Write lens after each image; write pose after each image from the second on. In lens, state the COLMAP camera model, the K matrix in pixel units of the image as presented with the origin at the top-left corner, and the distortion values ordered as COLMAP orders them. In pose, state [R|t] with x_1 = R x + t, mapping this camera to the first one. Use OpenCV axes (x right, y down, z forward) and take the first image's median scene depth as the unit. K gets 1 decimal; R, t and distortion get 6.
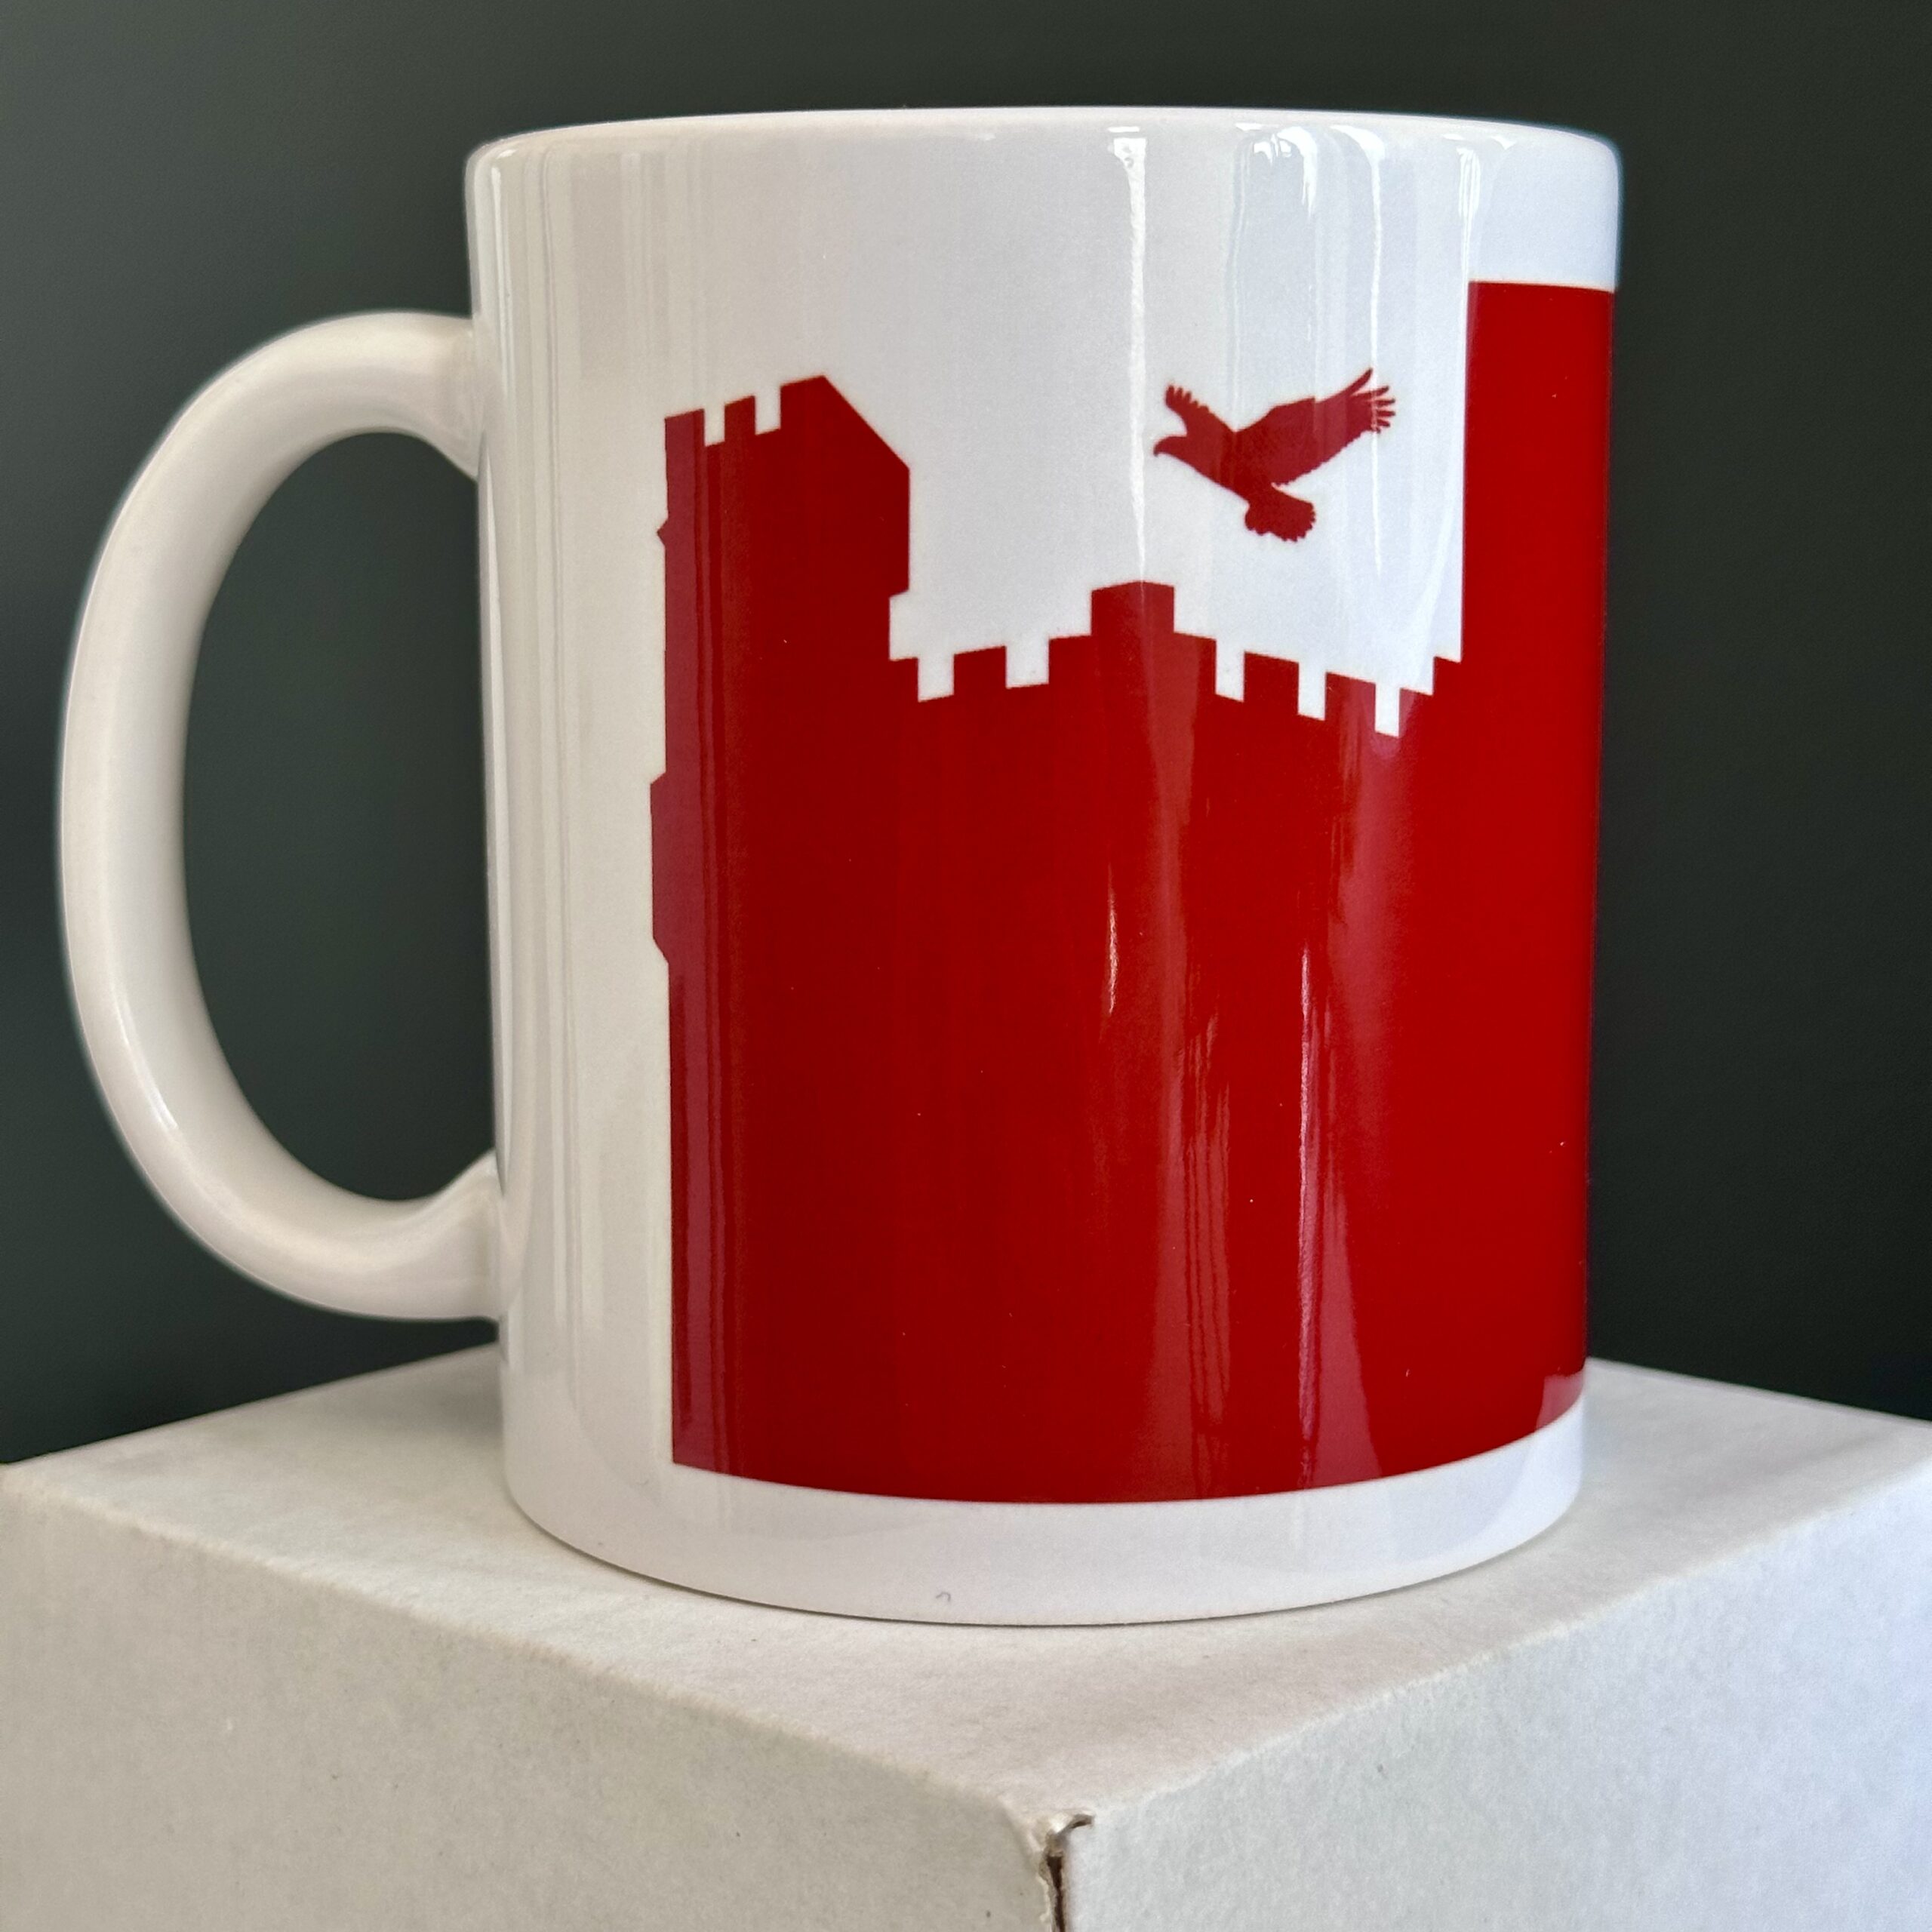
lens RADIAL K [[3650.8, 0, 966.0], [0, 3650.8, 966.0], [0, 0, 1]] dist [0.214174, 0.162889]
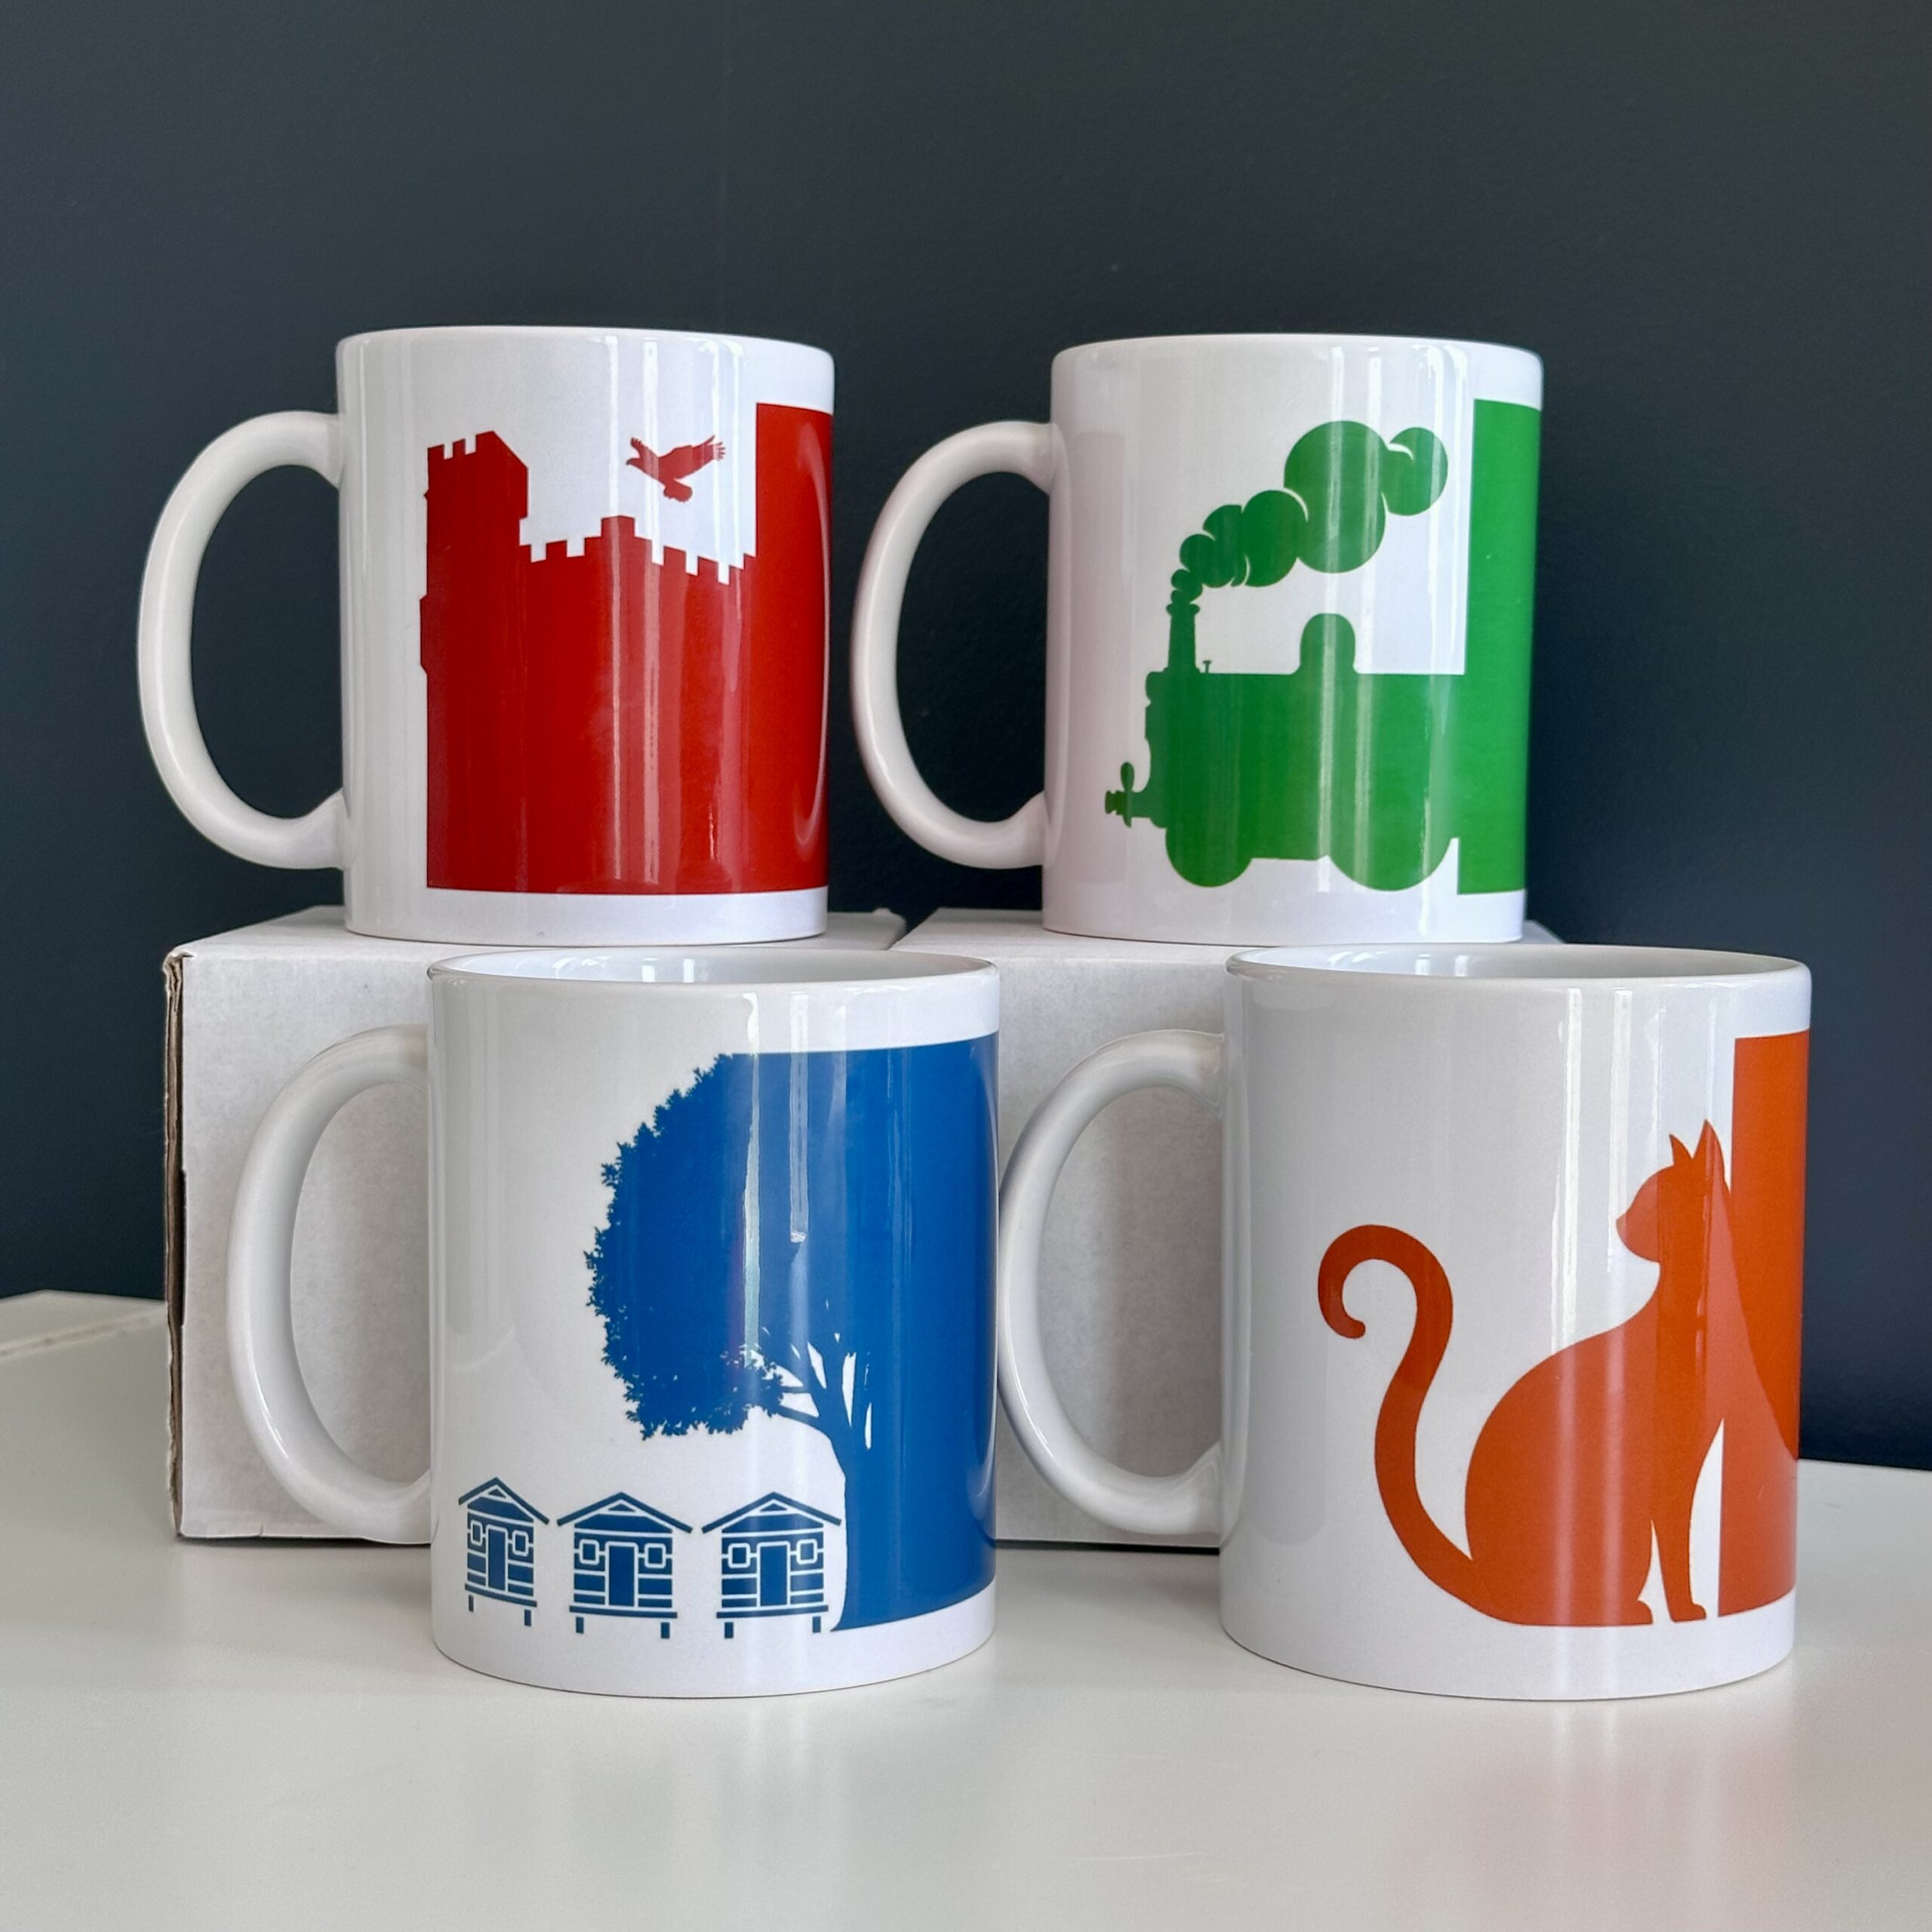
lens RADIAL K [[3650.8, 0, 966.0], [0, 3650.8, 966.0], [0, 0, 1]] dist [0.214174, 0.162889]
pose [[0.996859, 0.010005, 0.078565, 0.087774], [-0.005617, 0.998422, -0.055878, 0.337099], [-0.079000, 0.055261, 0.995342, -1.479252]]
